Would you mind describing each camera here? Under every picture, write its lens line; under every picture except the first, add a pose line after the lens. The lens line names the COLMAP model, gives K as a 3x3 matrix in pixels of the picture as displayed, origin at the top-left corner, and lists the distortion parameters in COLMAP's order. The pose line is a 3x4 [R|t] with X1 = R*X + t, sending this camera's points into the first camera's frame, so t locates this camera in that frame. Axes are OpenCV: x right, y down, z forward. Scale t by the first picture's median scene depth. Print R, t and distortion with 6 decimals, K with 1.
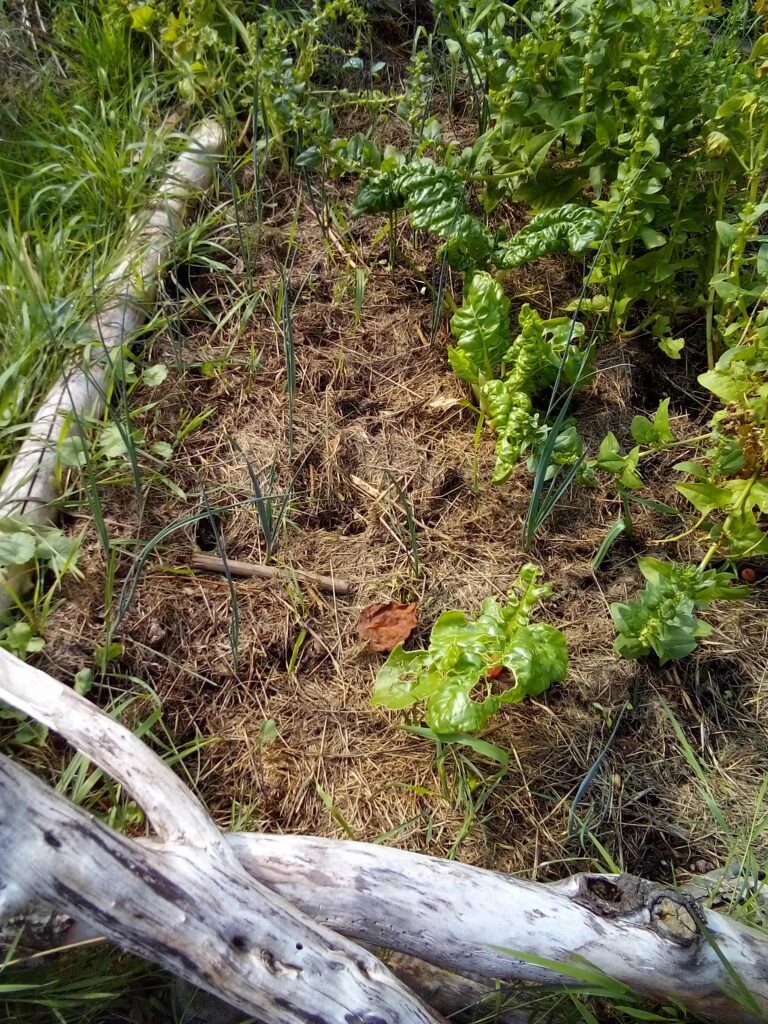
lens RADIAL K [[873.4, 0, 328.2], [0, 873.4, 505.8], [0, 0, 1]] dist [0.054790, -0.079168]
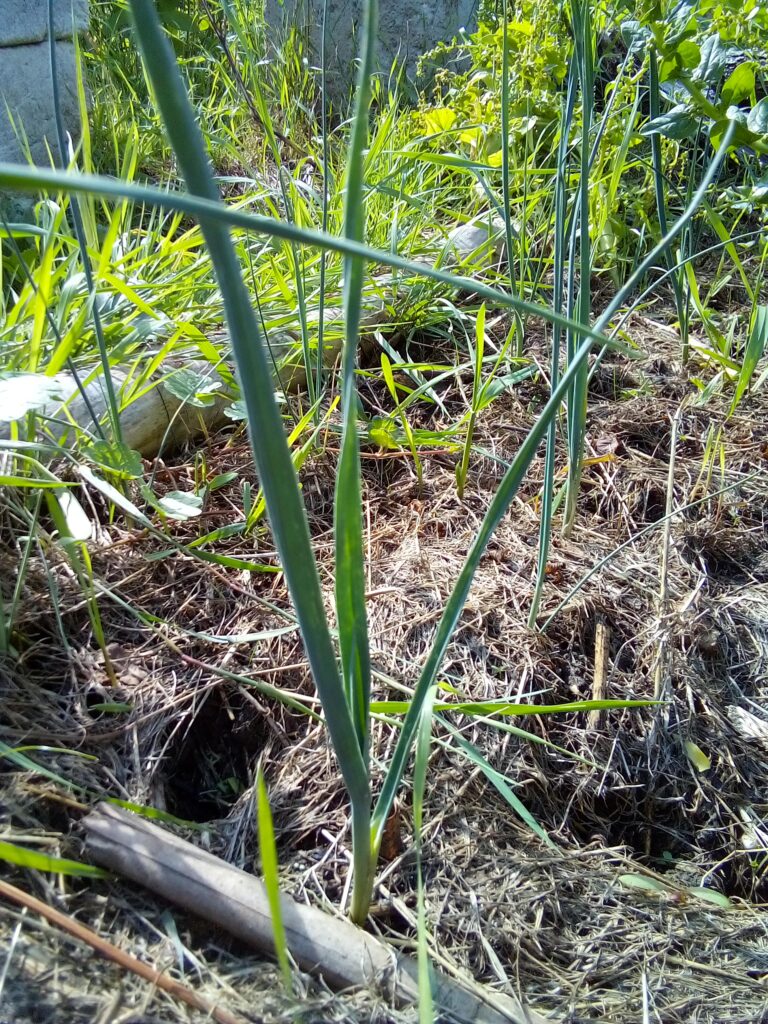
lens RADIAL K [[873.4, 0, 328.2], [0, 873.4, 505.8], [0, 0, 1]] dist [0.054790, -0.079168]
pose [[0.930957, 0.093932, -0.352839, -0.004050], [-0.230572, 0.900530, -0.368622, 0.052618], [0.283117, 0.424526, 0.860013, 0.704009]]
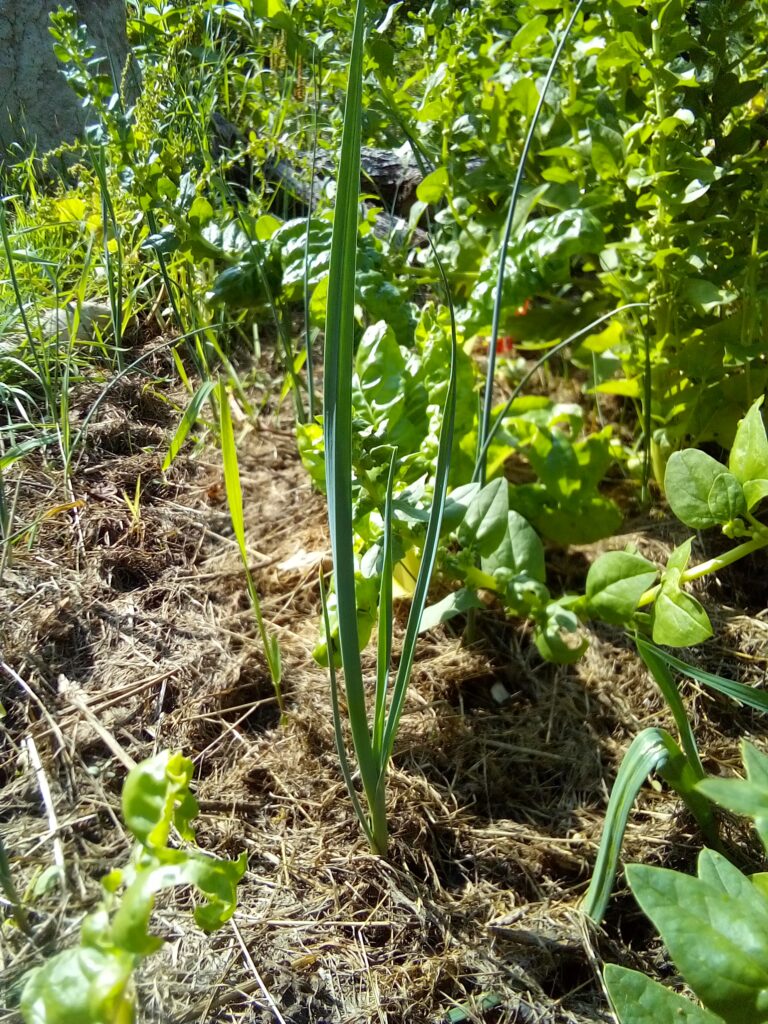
lens RADIAL K [[873.4, 0, 328.2], [0, 873.4, 505.8], [0, 0, 1]] dist [0.054790, -0.079168]
pose [[0.989991, 0.023691, -0.139124, 0.239161], [-0.084485, 0.889139, -0.449770, 0.083522], [0.113045, 0.457023, 0.882242, 0.619504]]
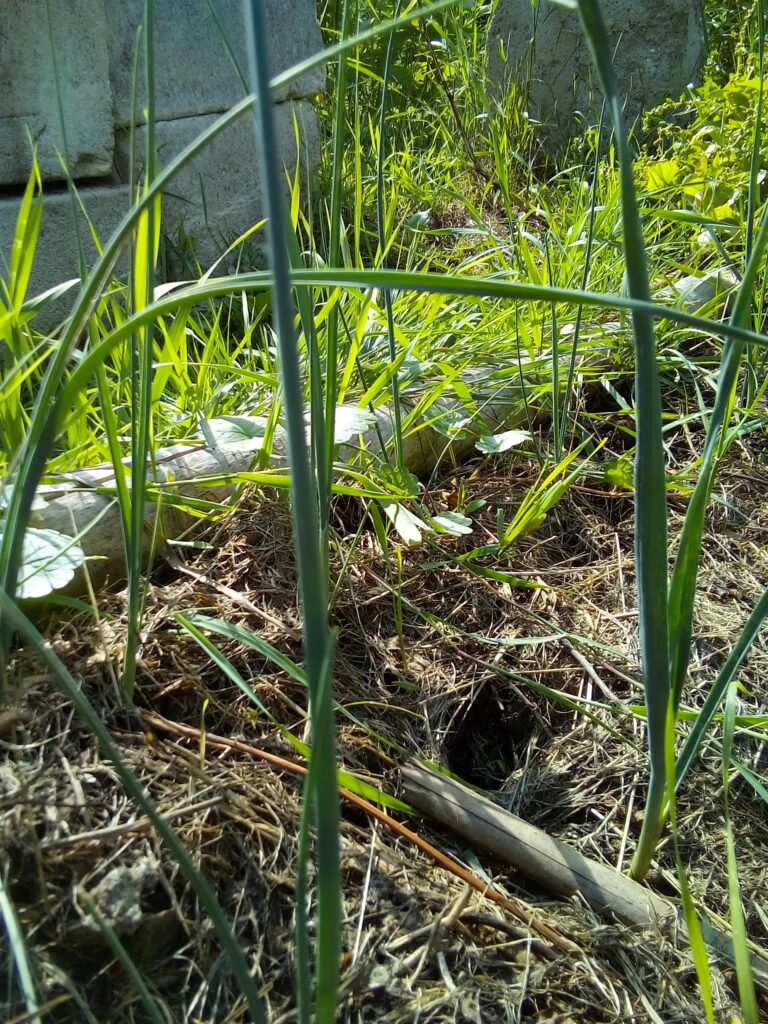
lens RADIAL K [[873.4, 0, 328.2], [0, 873.4, 505.8], [0, 0, 1]] dist [0.054790, -0.079168]
pose [[0.842476, 0.143797, -0.519189, -0.022911], [-0.362518, 0.864206, -0.348895, 0.092822], [0.398516, 0.482151, 0.780202, 0.644272]]
